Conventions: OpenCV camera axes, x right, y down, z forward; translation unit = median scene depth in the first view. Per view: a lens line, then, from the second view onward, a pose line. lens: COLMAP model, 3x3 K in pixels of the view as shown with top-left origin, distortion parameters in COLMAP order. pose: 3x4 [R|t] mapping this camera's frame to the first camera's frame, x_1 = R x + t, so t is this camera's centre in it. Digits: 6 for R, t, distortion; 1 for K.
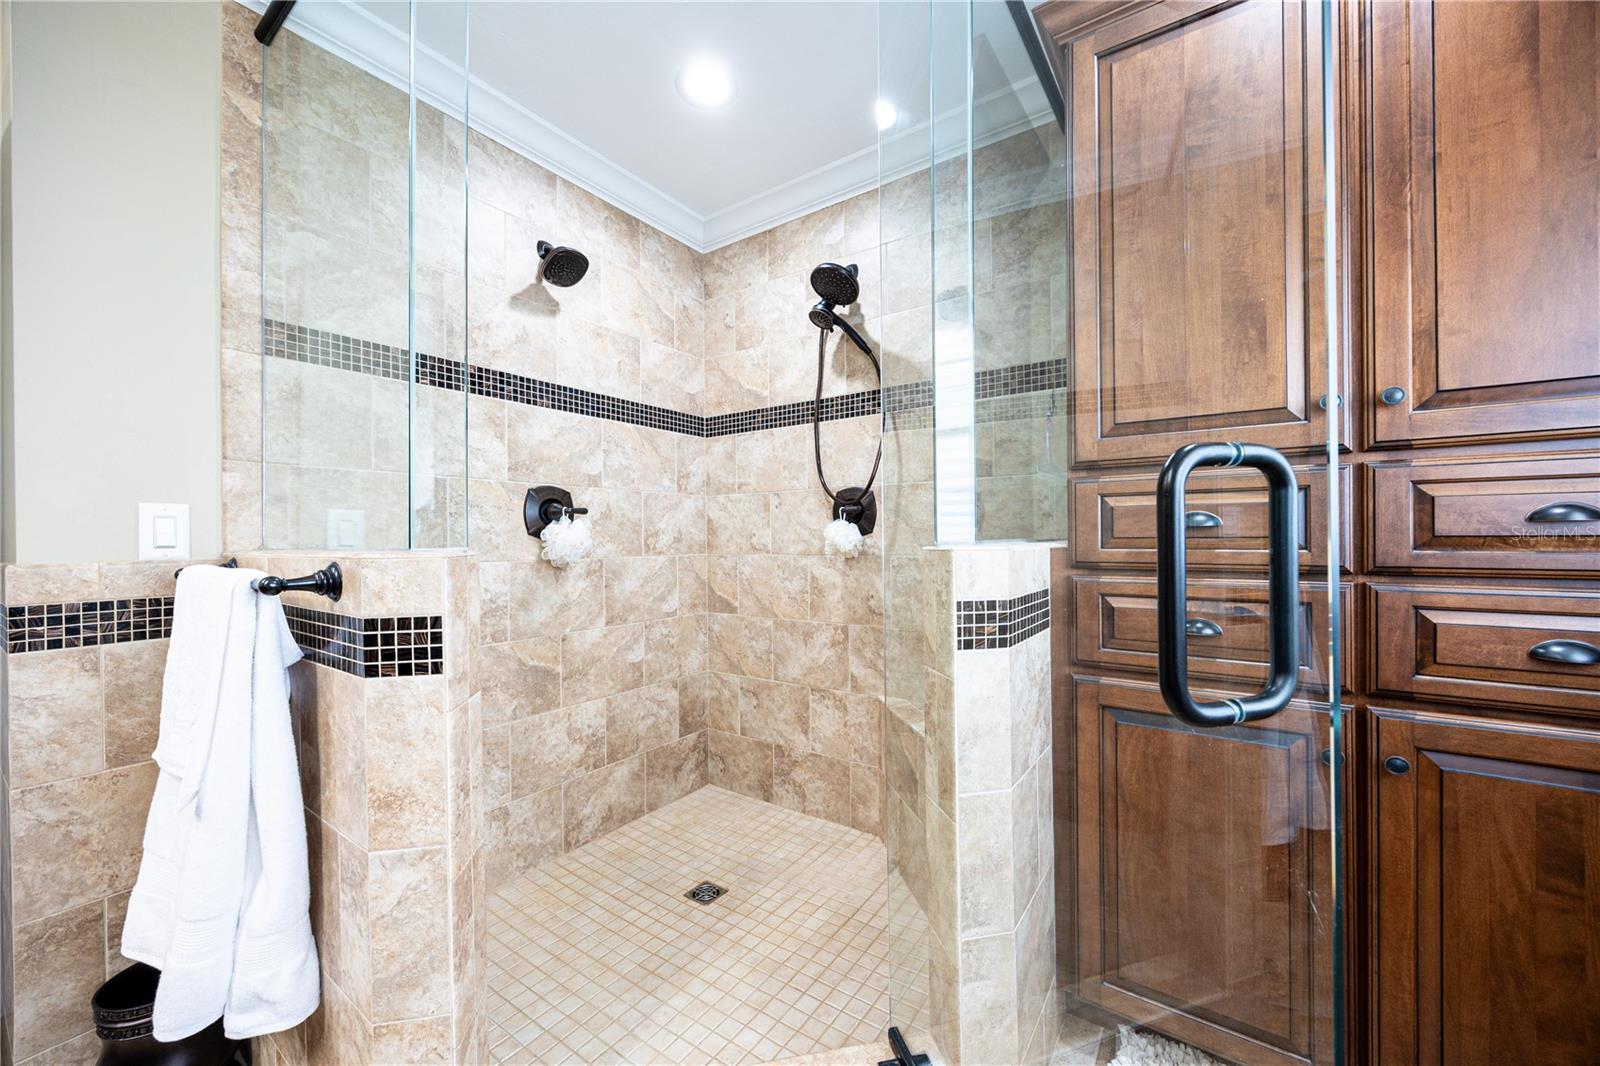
lens RADIAL K [[631.9, 0, 795.5], [0, 631.9, 536.9], [0, 0, 1]] dist [0.013921, 0.000018]
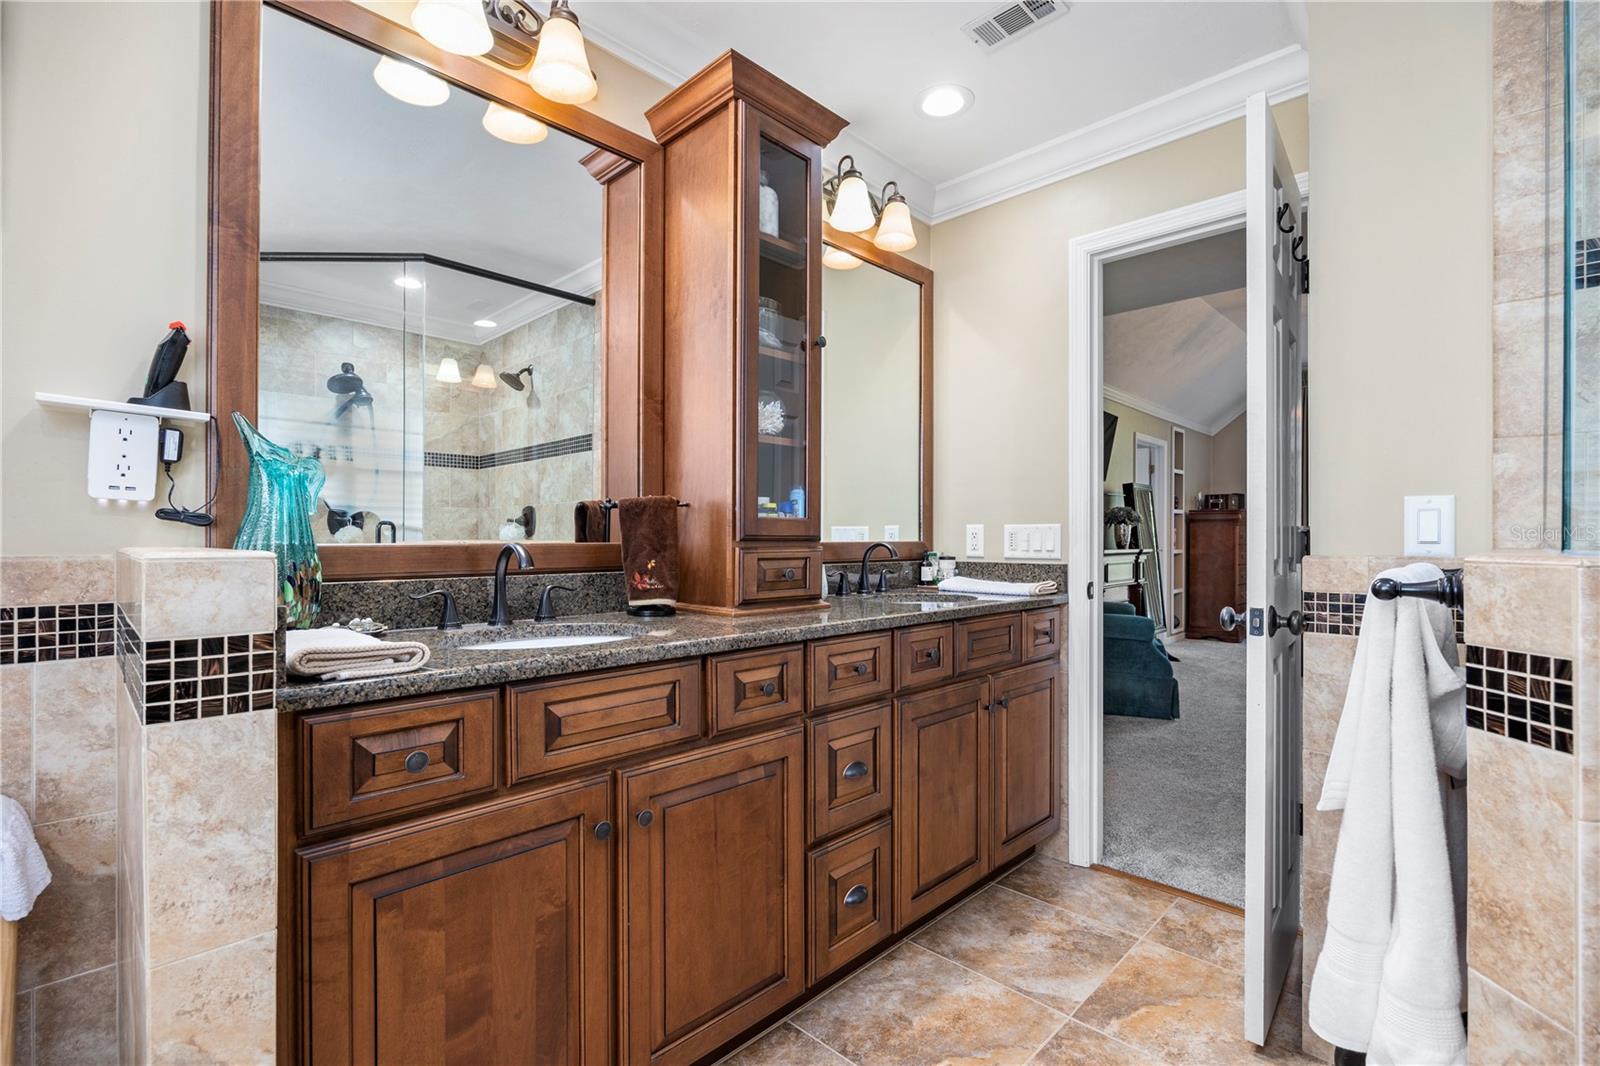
lens RADIAL K [[723.4, 0, 801.3], [0, 723.4, 534.4], [0, 0, 1]] dist [-0.001888, 0.000379]
pose [[-0.171799, 0.004804, -0.985120, 0.219971], [0.000923, 0.999988, 0.004716, -0.001756], [0.985132, -0.000099, -0.171801, 0.320044]]
